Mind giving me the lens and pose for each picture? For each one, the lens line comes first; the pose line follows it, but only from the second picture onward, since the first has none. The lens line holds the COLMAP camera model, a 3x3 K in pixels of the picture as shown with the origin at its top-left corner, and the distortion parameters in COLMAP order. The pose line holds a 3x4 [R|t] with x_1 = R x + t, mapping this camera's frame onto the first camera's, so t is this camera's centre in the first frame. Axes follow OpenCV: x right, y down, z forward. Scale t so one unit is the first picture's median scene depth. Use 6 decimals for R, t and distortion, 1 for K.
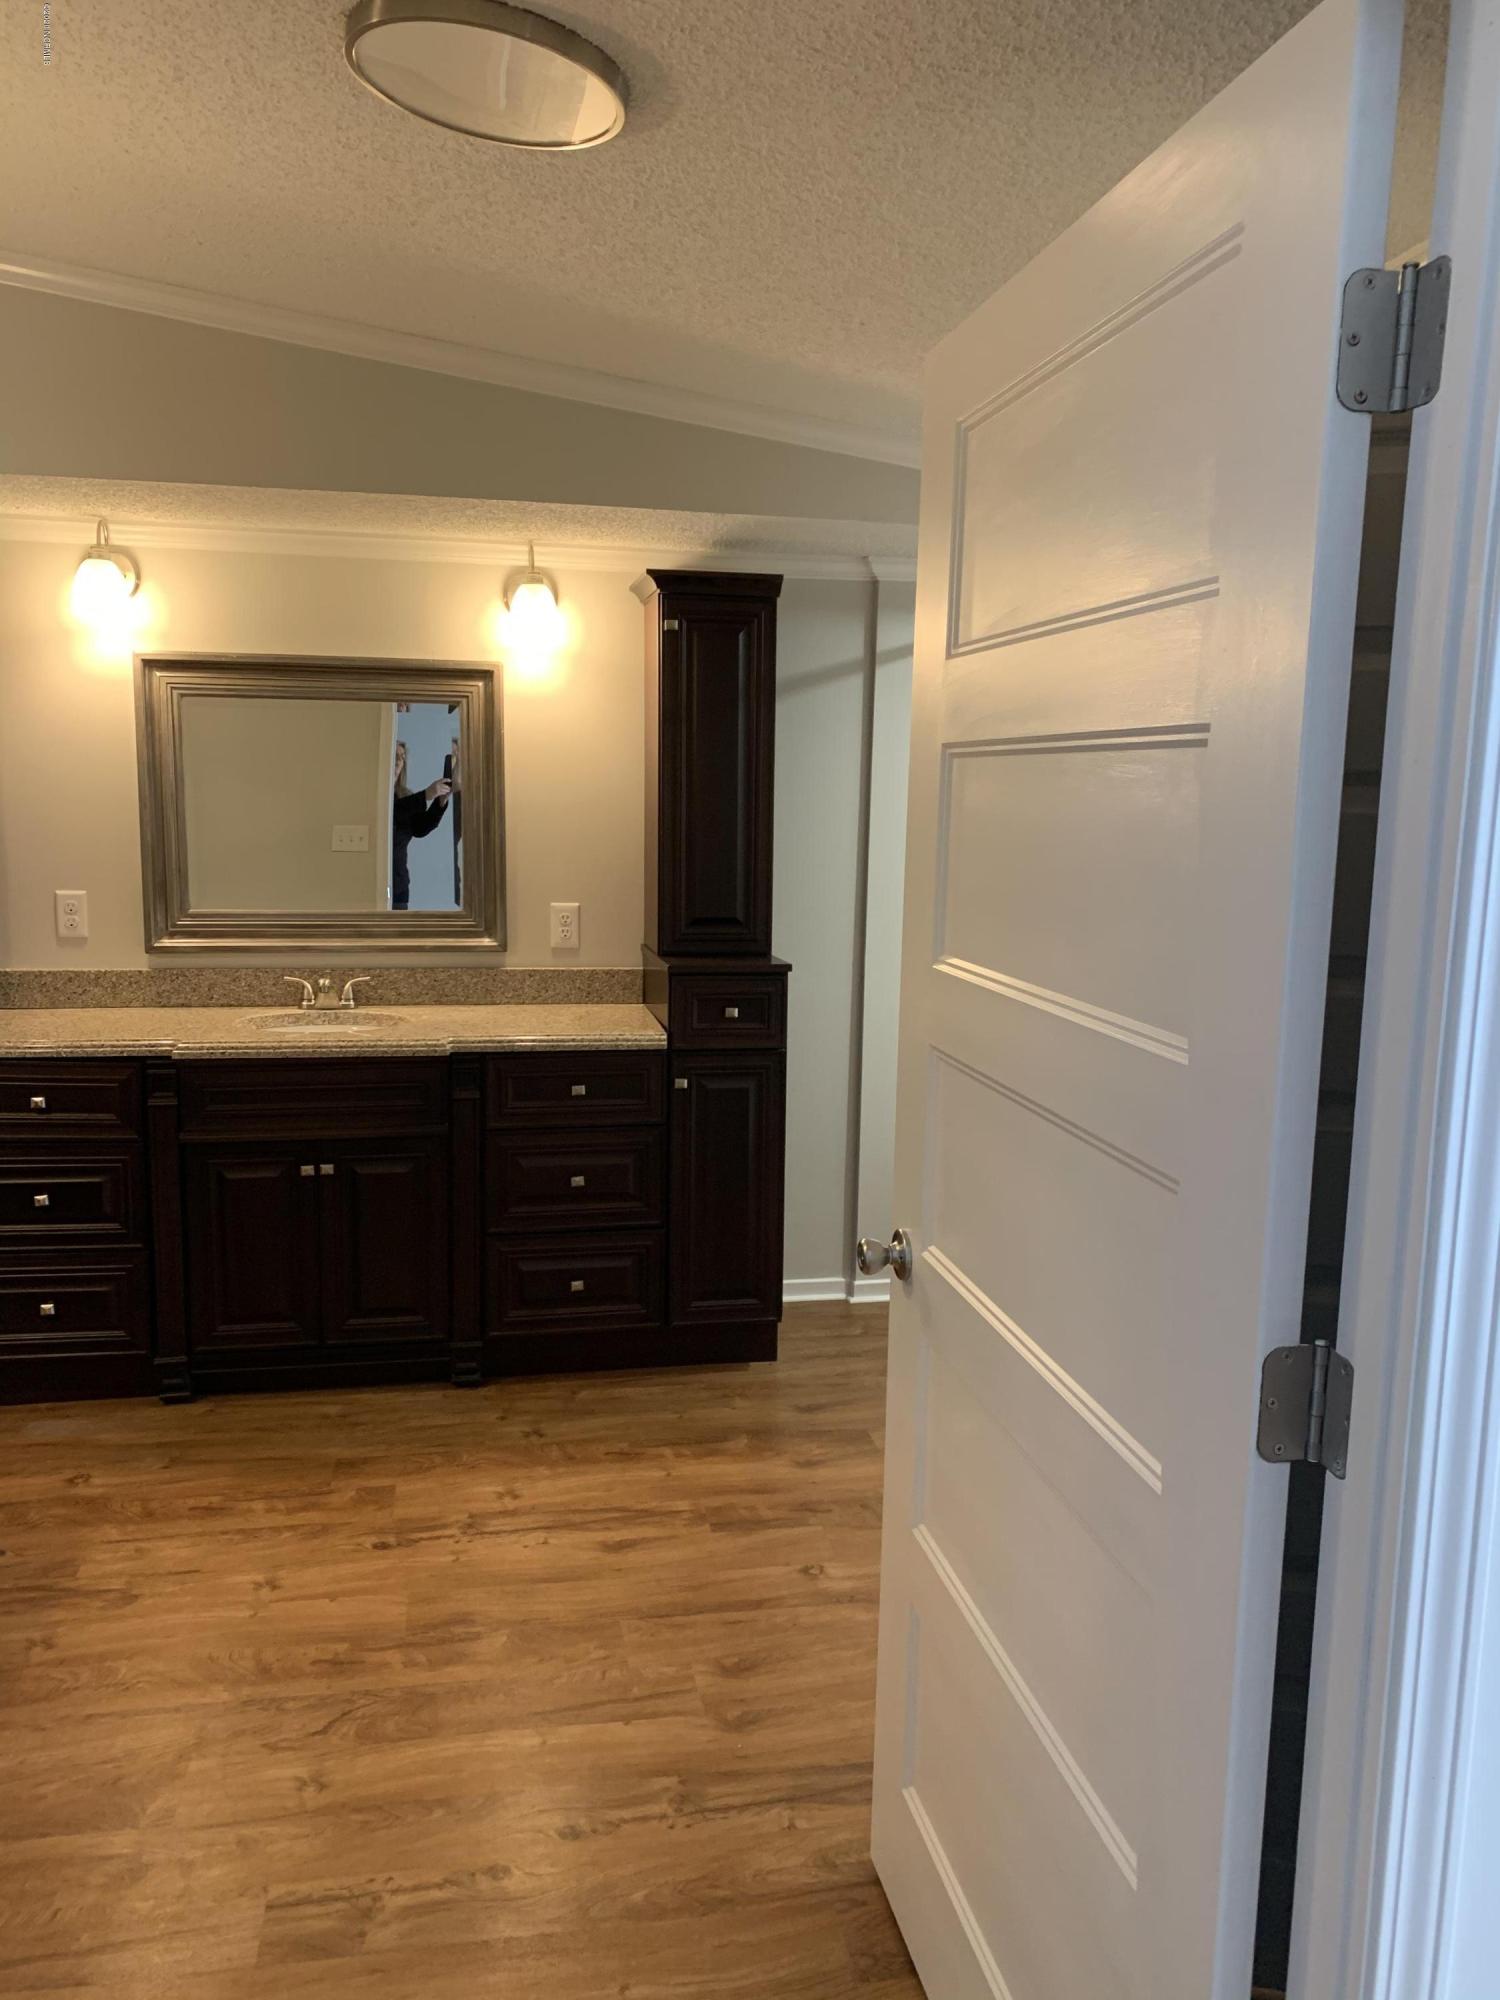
lens RADIAL K [[1527.6, 0, 739.6], [0, 1527.6, 991.4], [0, 0, 1]] dist [0.017627, -0.018730]
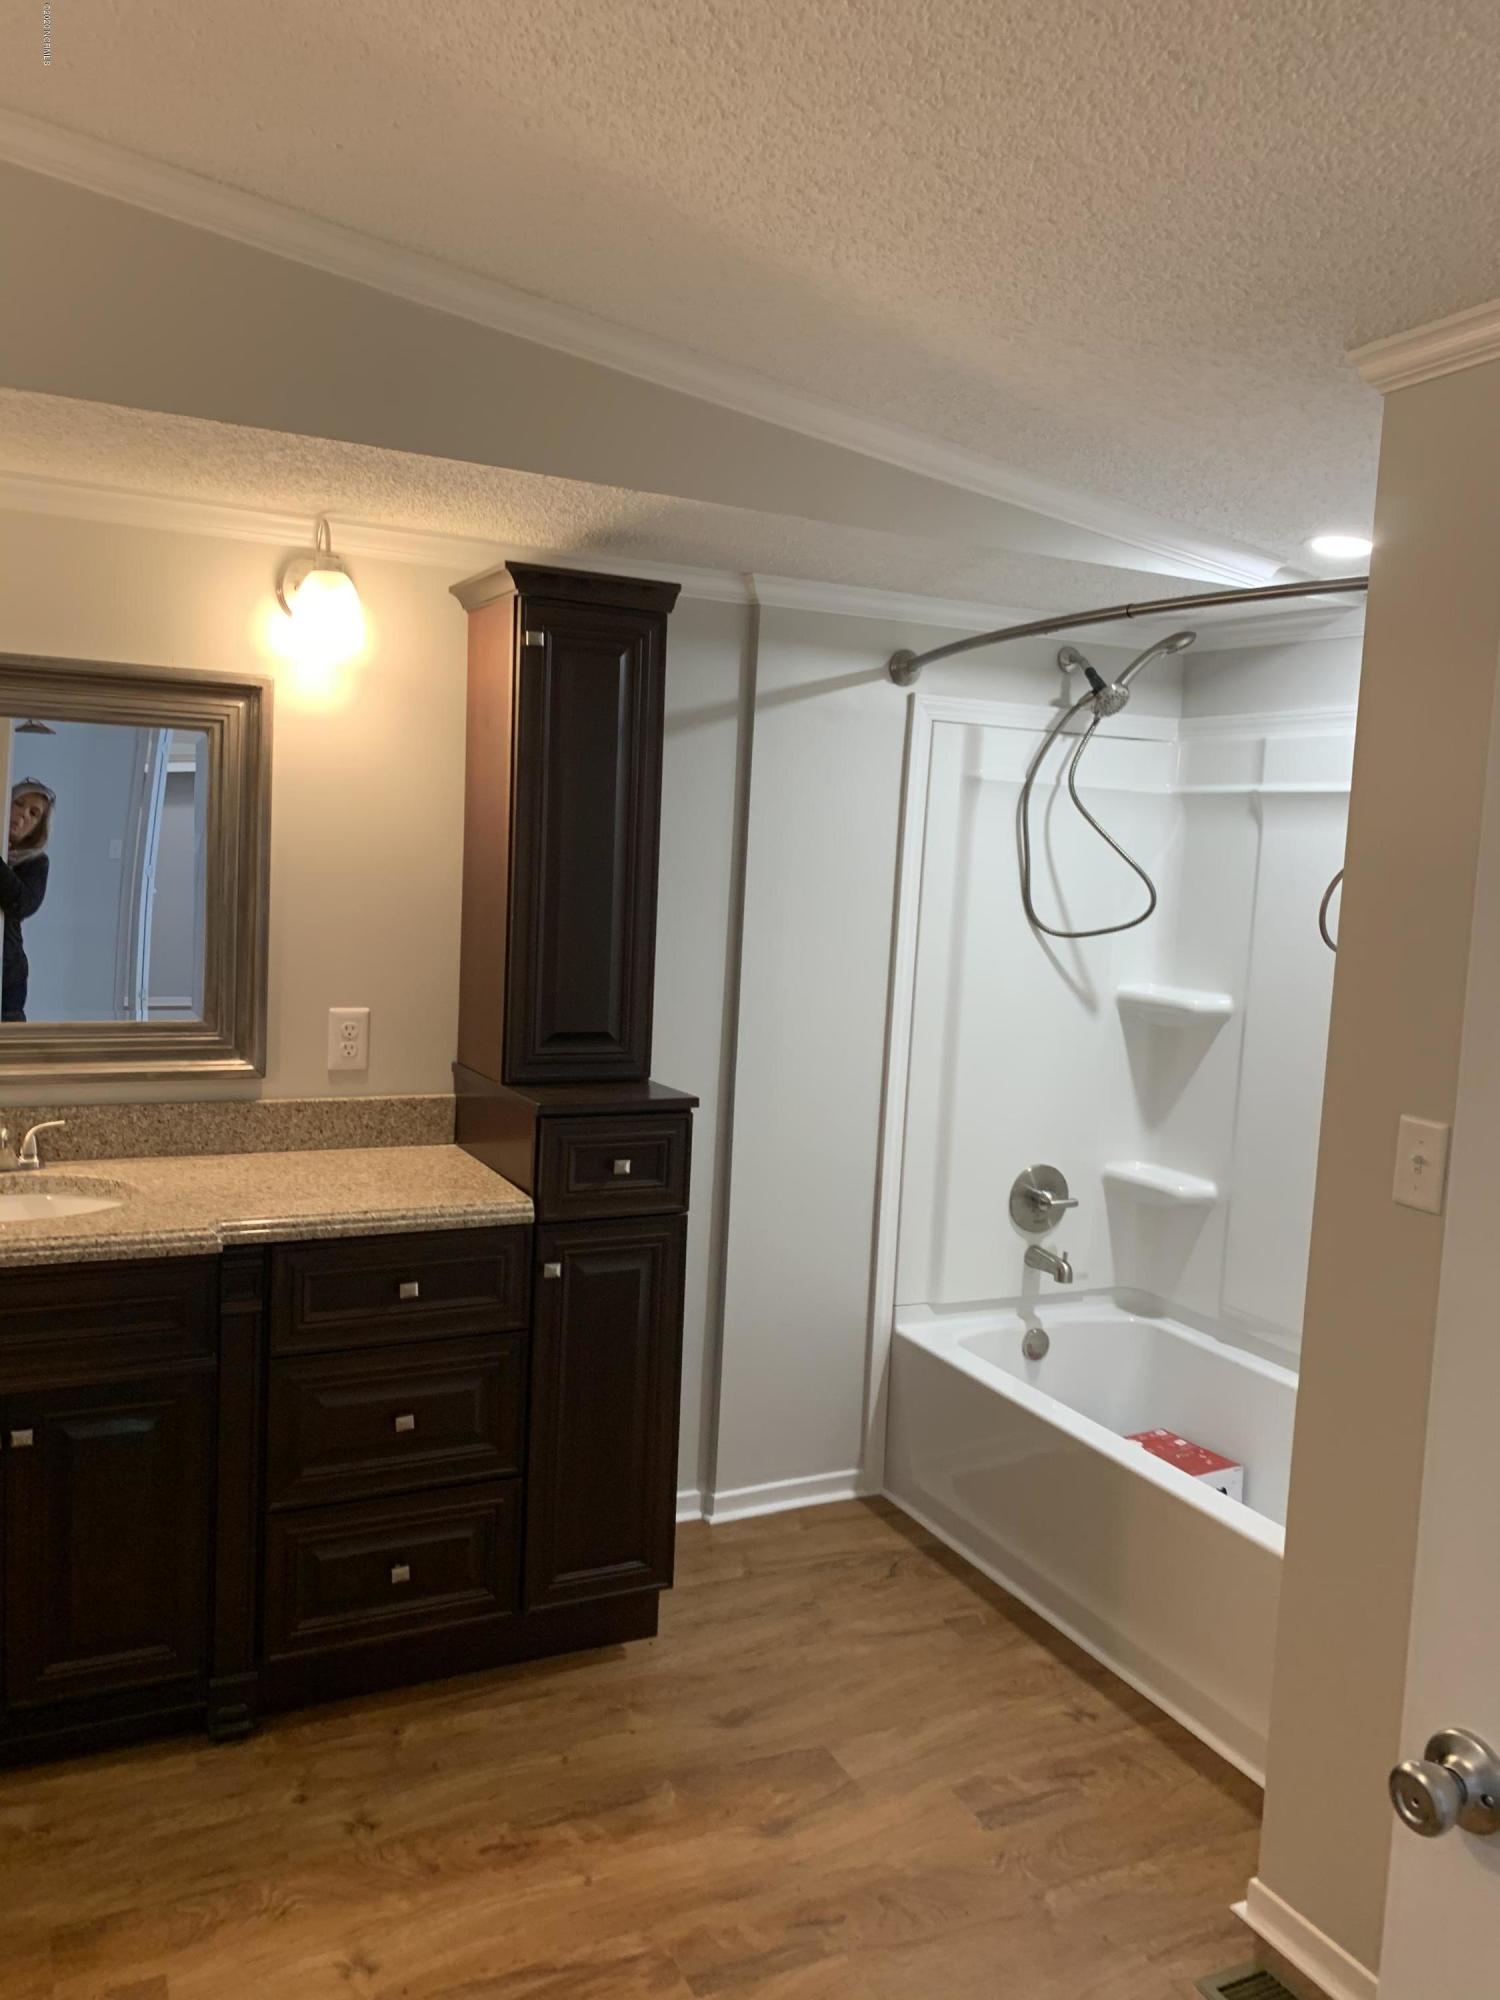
lens RADIAL K [[1527.6, 0, 722.1], [0, 1527.6, 961.1], [0, 0, 1]] dist [0.017627, -0.018730]
pose [[0.963296, 0.008845, 0.268295, -0.156239], [0.005861, 0.998526, -0.053963, -0.045784], [-0.268377, 0.053554, 0.961824, 0.282430]]
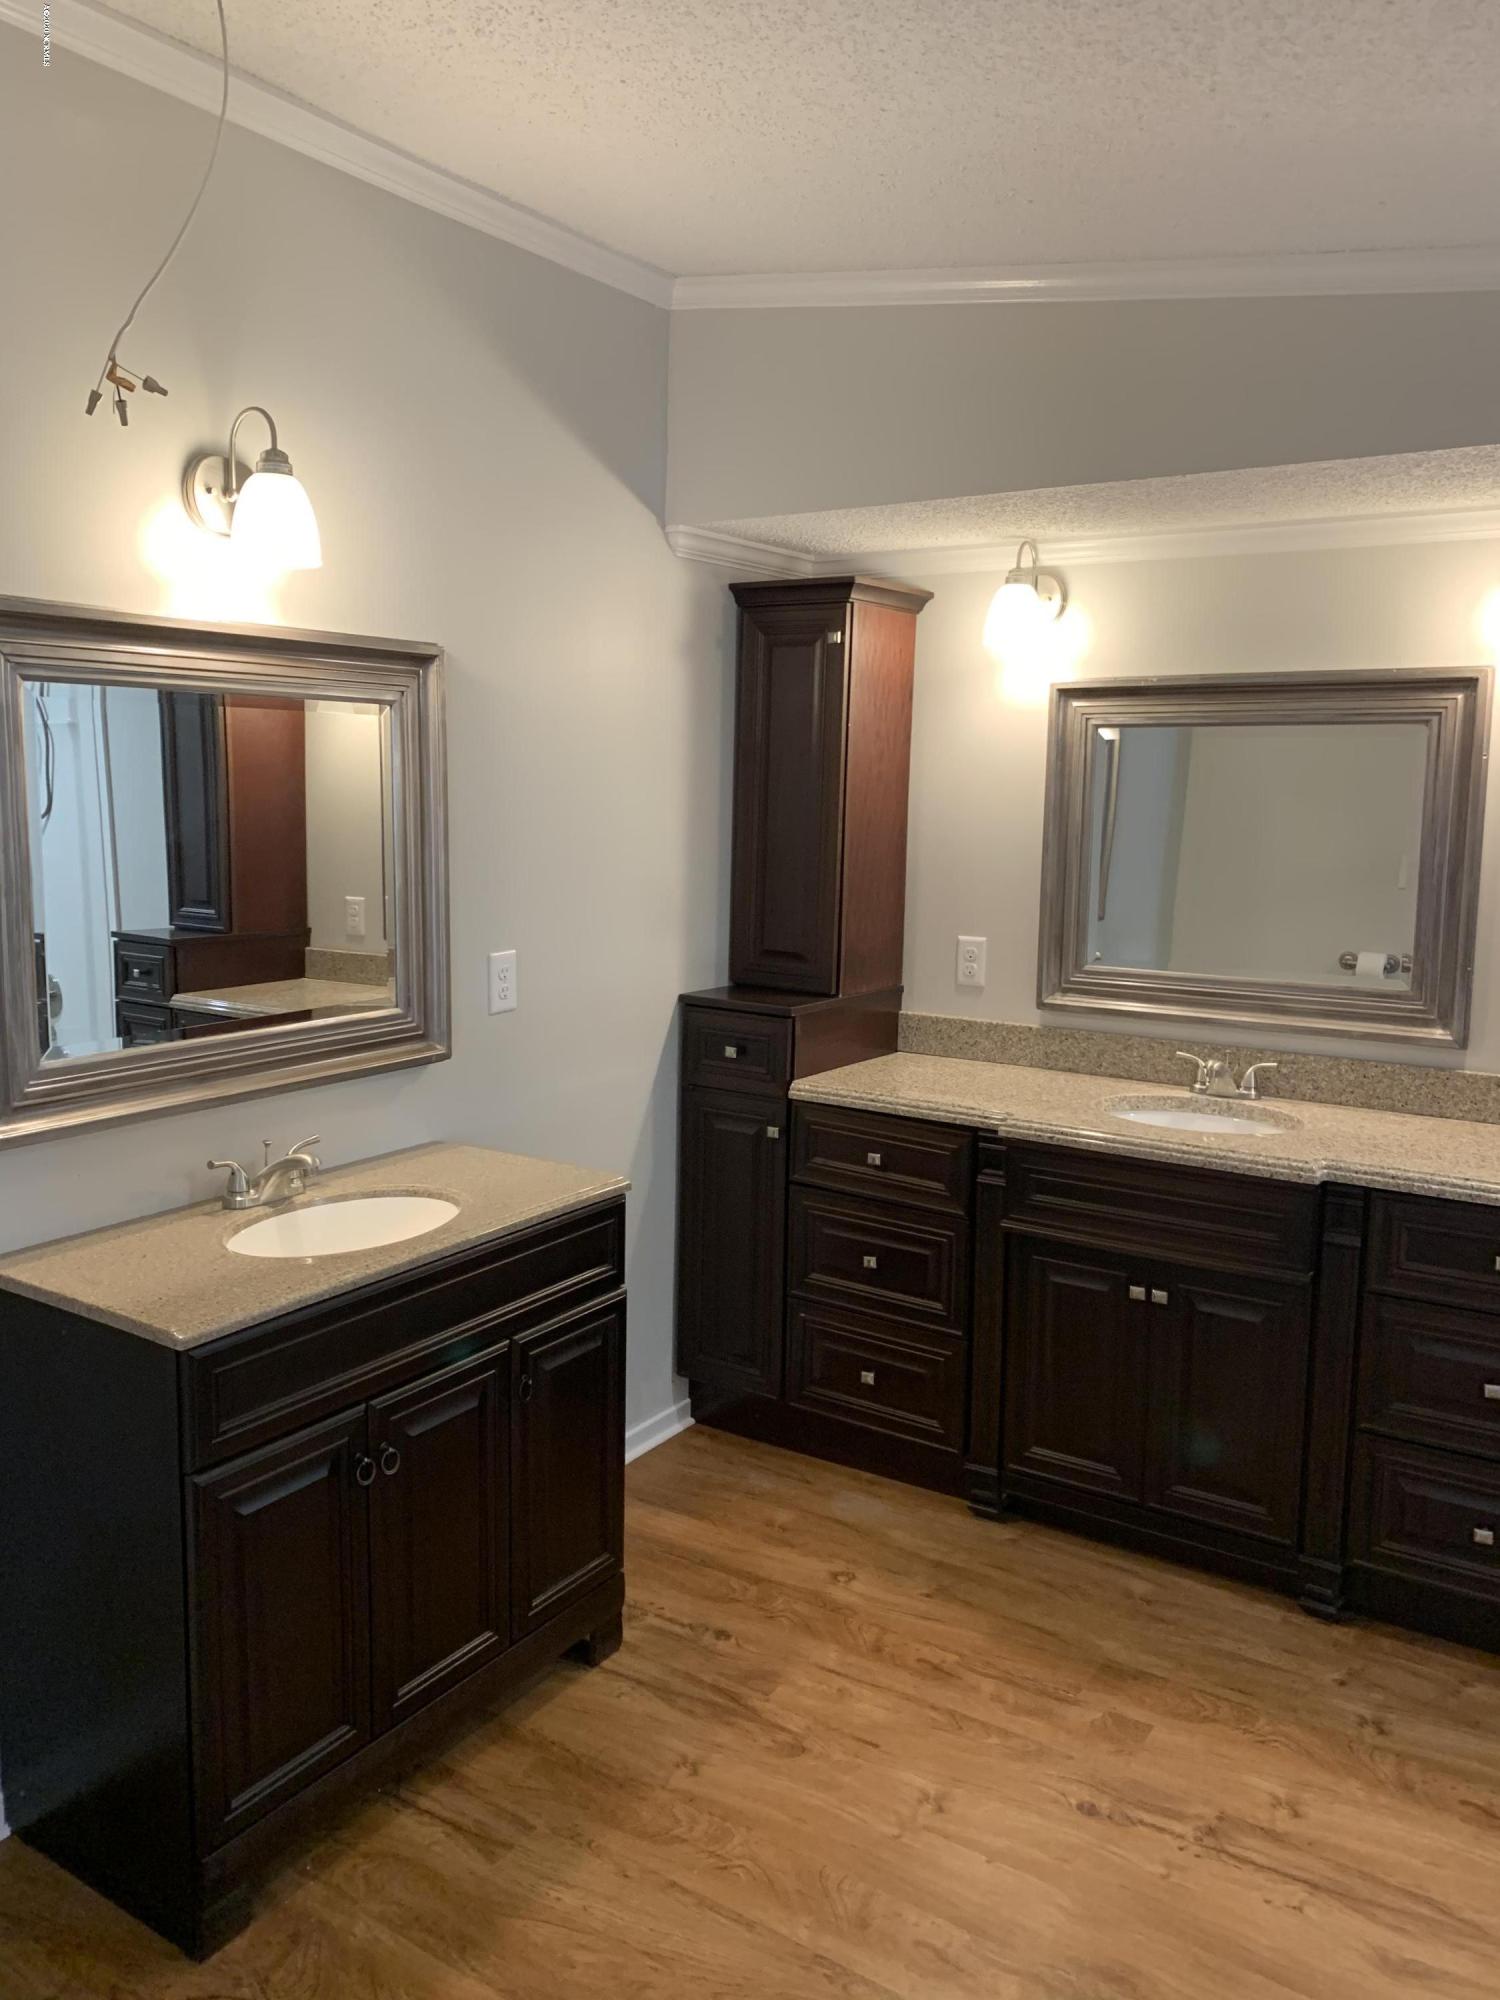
lens RADIAL K [[1527.6, 0, 735.2], [0, 1527.6, 960.0], [0, 0, 1]] dist [0.017627, -0.018730]
pose [[0.722746, 0.073066, -0.687241, 0.114170], [-0.095568, 0.995409, 0.005325, -0.044618], [0.684475, 0.061830, 0.726410, 0.229458]]
